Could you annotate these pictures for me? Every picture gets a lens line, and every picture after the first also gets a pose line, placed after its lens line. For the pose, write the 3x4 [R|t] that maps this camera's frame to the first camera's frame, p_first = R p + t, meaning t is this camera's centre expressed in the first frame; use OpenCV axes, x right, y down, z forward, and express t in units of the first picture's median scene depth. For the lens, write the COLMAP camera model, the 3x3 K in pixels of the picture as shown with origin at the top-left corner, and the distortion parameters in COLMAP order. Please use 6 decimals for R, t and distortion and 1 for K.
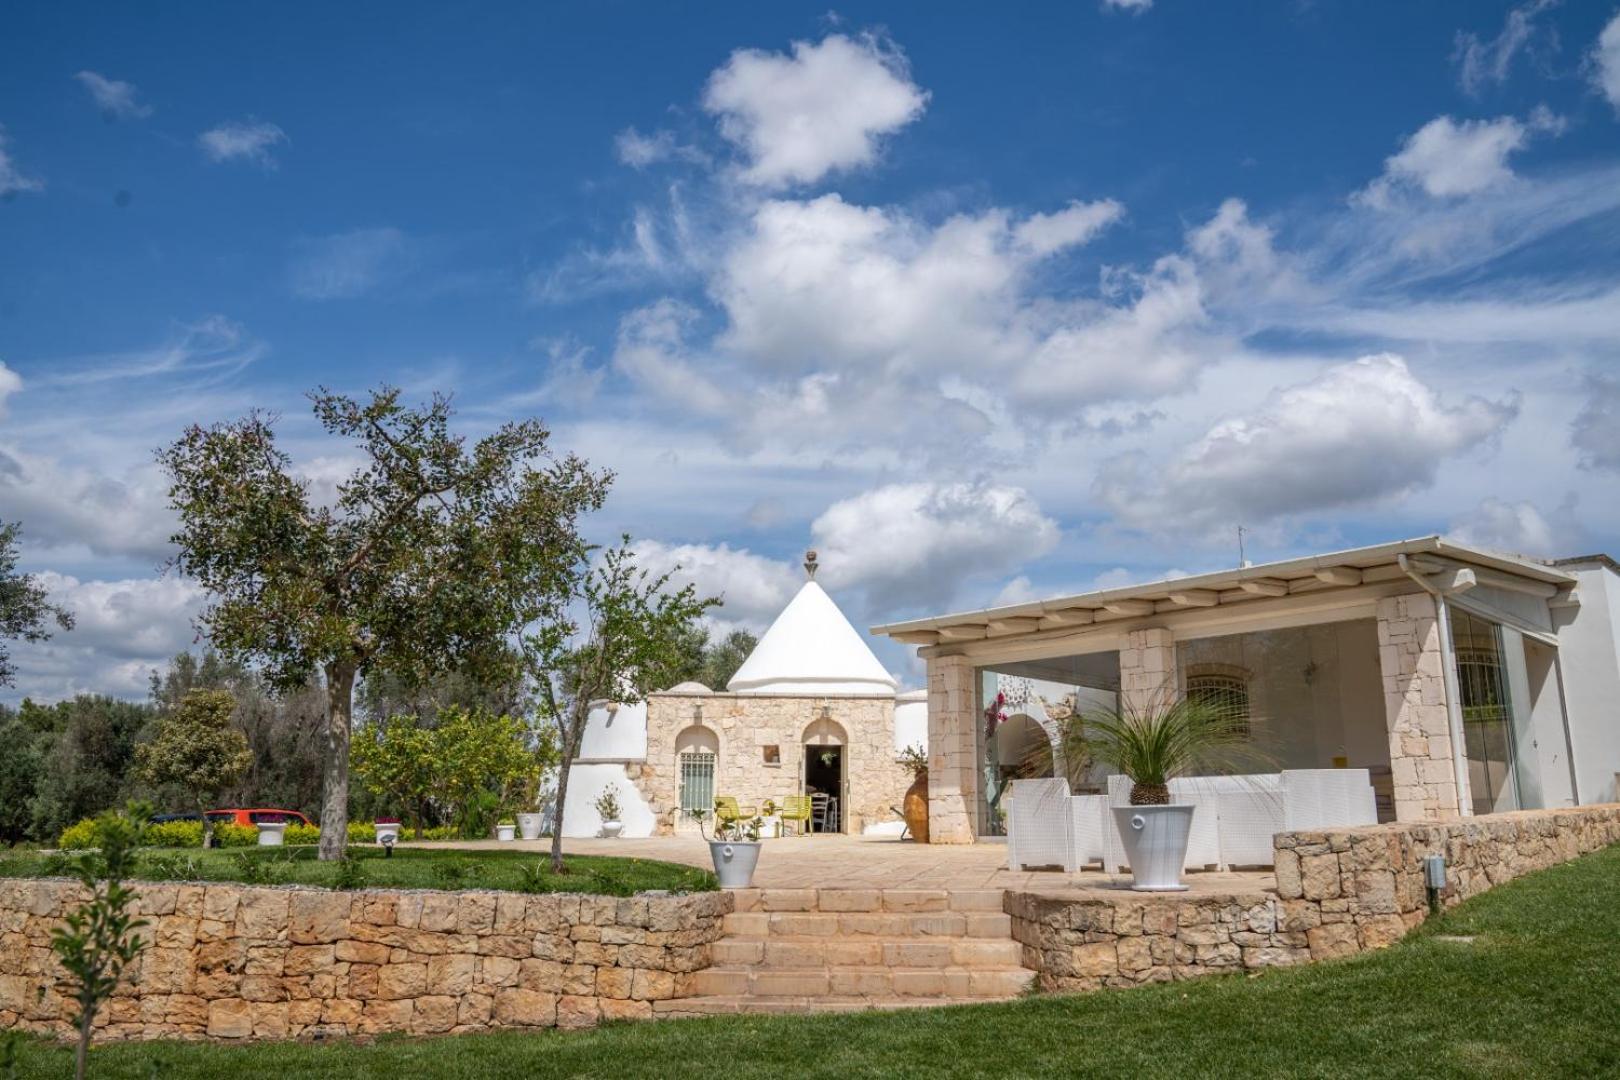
lens RADIAL K [[2251.0, 0, 810.0], [0, 2251.0, 540.0], [0, 0, 1]] dist [0.209557, 0.029753]
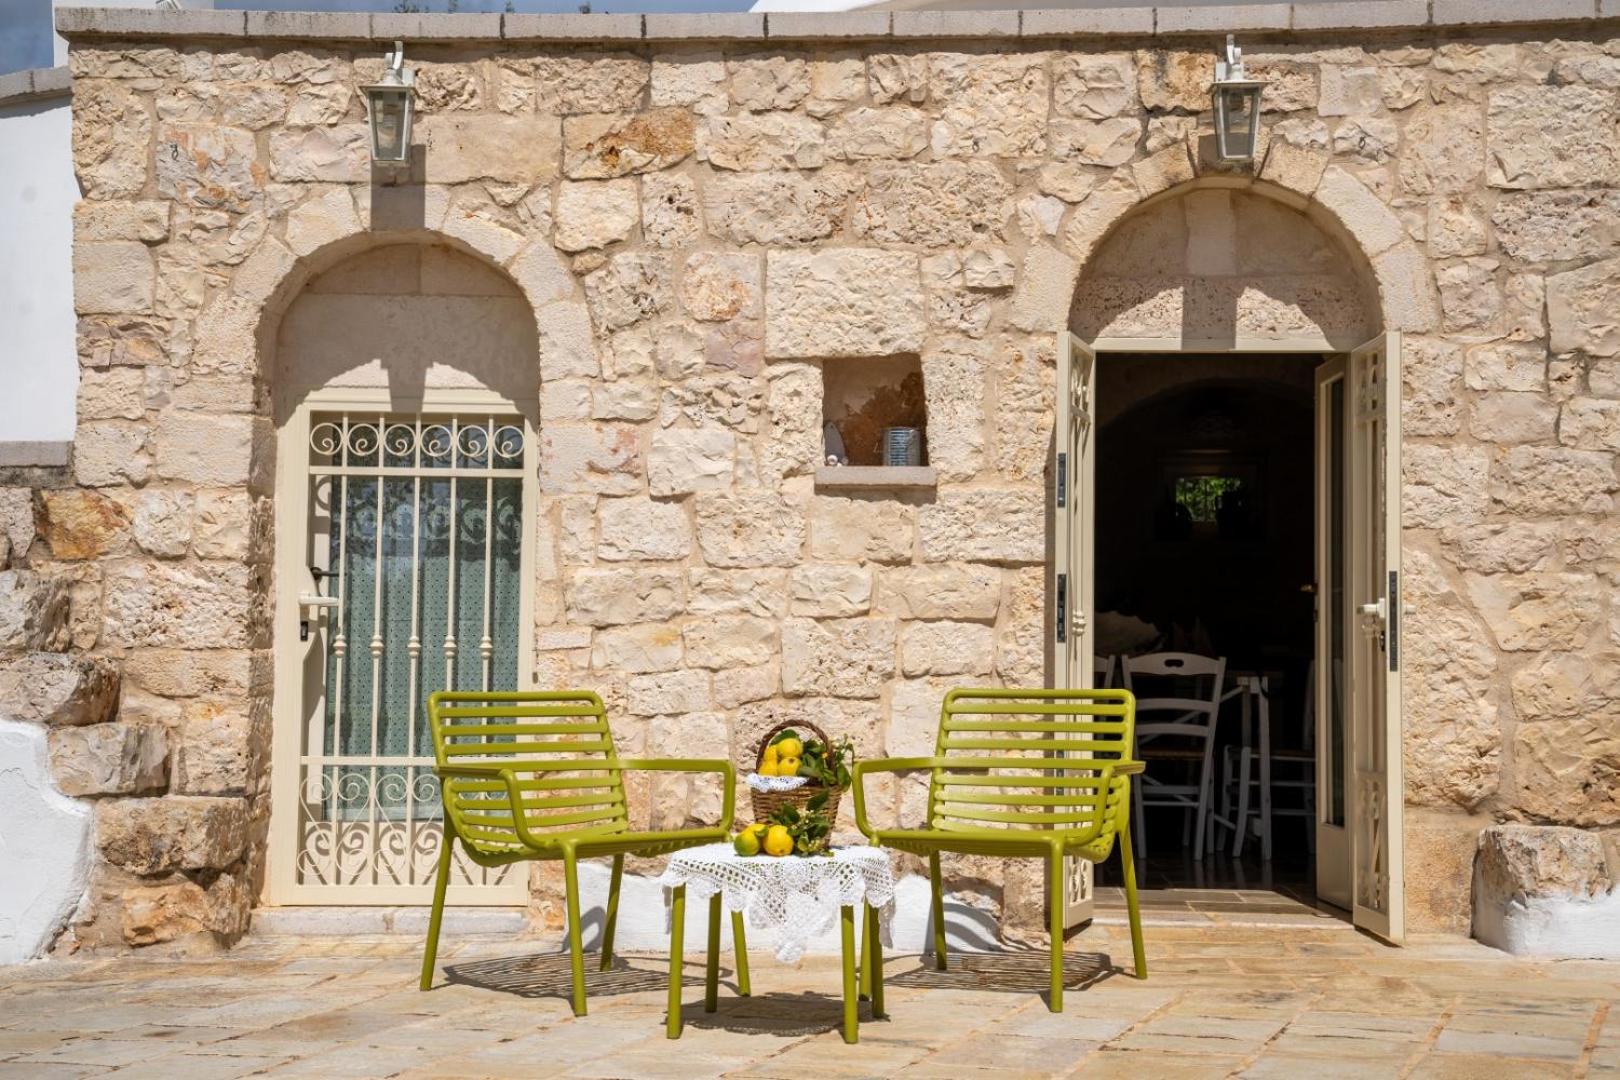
lens RADIAL K [[2251.0, 0, 810.0], [0, 2251.0, 540.0], [0, 0, 1]] dist [0.209557, 0.029753]
pose [[0.990261, -0.007591, -0.139014, 0.000080], [0.017452, 0.997405, 0.069848, 0.092746], [0.138123, -0.071594, 0.987824, 0.845282]]
